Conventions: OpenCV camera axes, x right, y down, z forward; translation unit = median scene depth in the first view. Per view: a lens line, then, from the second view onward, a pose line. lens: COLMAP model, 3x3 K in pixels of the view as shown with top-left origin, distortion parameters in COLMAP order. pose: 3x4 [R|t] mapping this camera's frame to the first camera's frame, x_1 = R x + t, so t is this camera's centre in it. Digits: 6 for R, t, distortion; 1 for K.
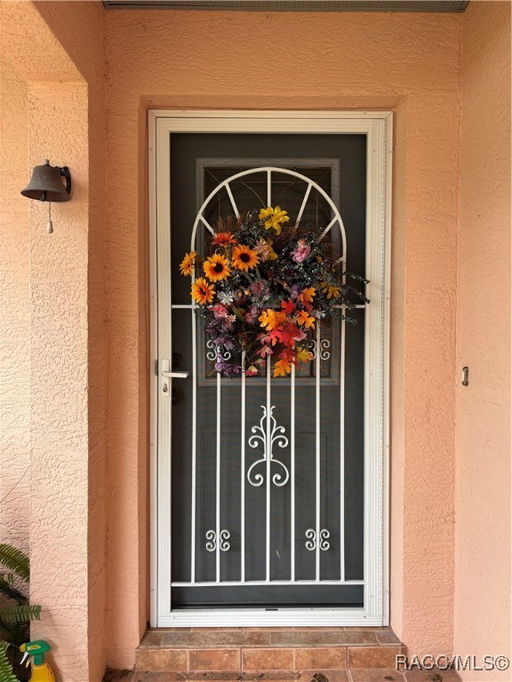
lens RADIAL K [[524.7, 0, 256.8], [0, 524.7, 341.8], [0, 0, 1]] dist [0.051894, -0.001032]
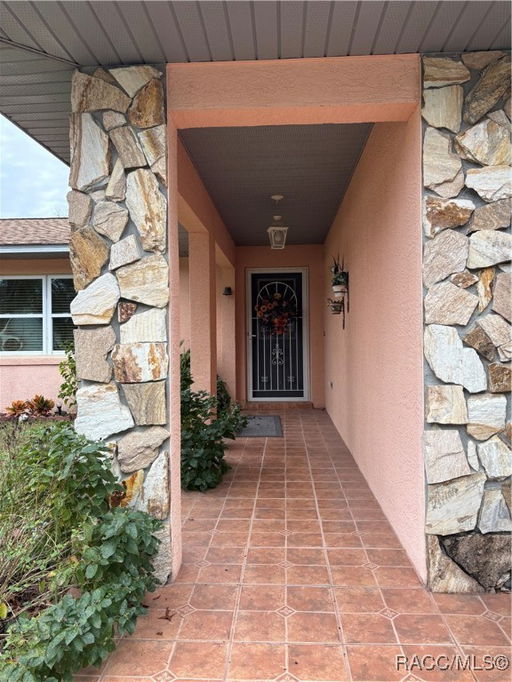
lens RADIAL K [[524.7, 0, 252.8], [0, 524.7, 340.2], [0, 0, 1]] dist [0.051894, -0.001032]
pose [[0.996909, -0.013756, -0.077355, 0.139051], [0.012059, 0.999677, -0.022361, 0.179804], [0.077637, 0.021359, 0.996753, -2.813104]]
